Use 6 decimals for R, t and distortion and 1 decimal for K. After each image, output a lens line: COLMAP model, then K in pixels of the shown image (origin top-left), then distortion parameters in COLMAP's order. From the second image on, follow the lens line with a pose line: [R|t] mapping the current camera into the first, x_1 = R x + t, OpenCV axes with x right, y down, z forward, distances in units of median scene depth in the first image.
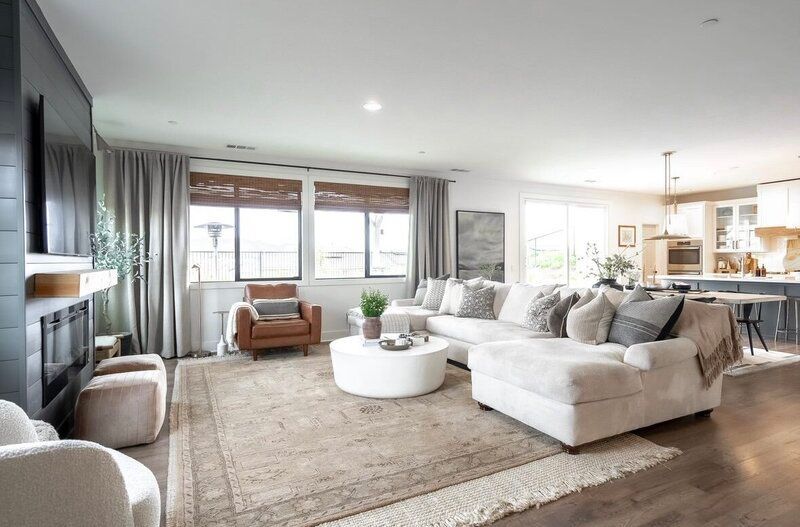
lens RADIAL K [[410.6, 0, 400.0], [0, 410.6, 263.5], [0, 0, 1]] dist [0.000791, 0.000167]
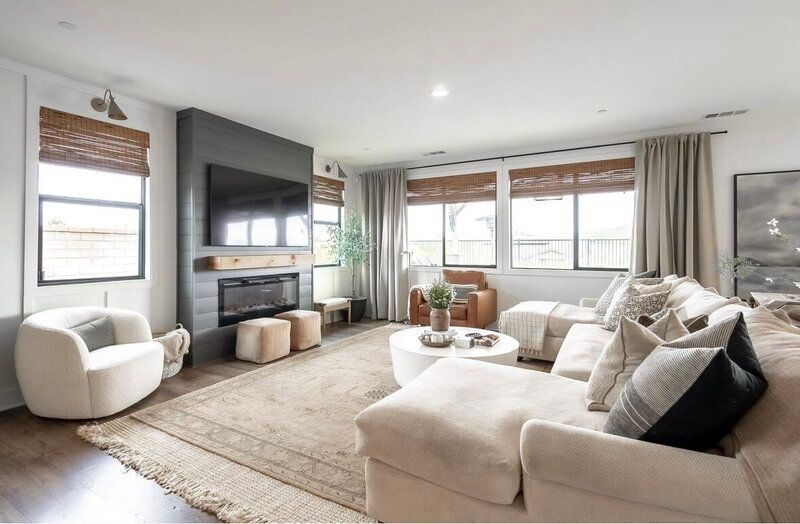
lens RADIAL K [[376.0, 0, 398.3], [0, 376.0, 244.6], [0, 0, 1]] dist [0.001237, 0.000229]
pose [[0.569662, -0.000972, -0.821879, 0.394730], [-0.010722, 0.999905, -0.008614, -0.008143], [0.821809, 0.013719, 0.569598, 0.265228]]
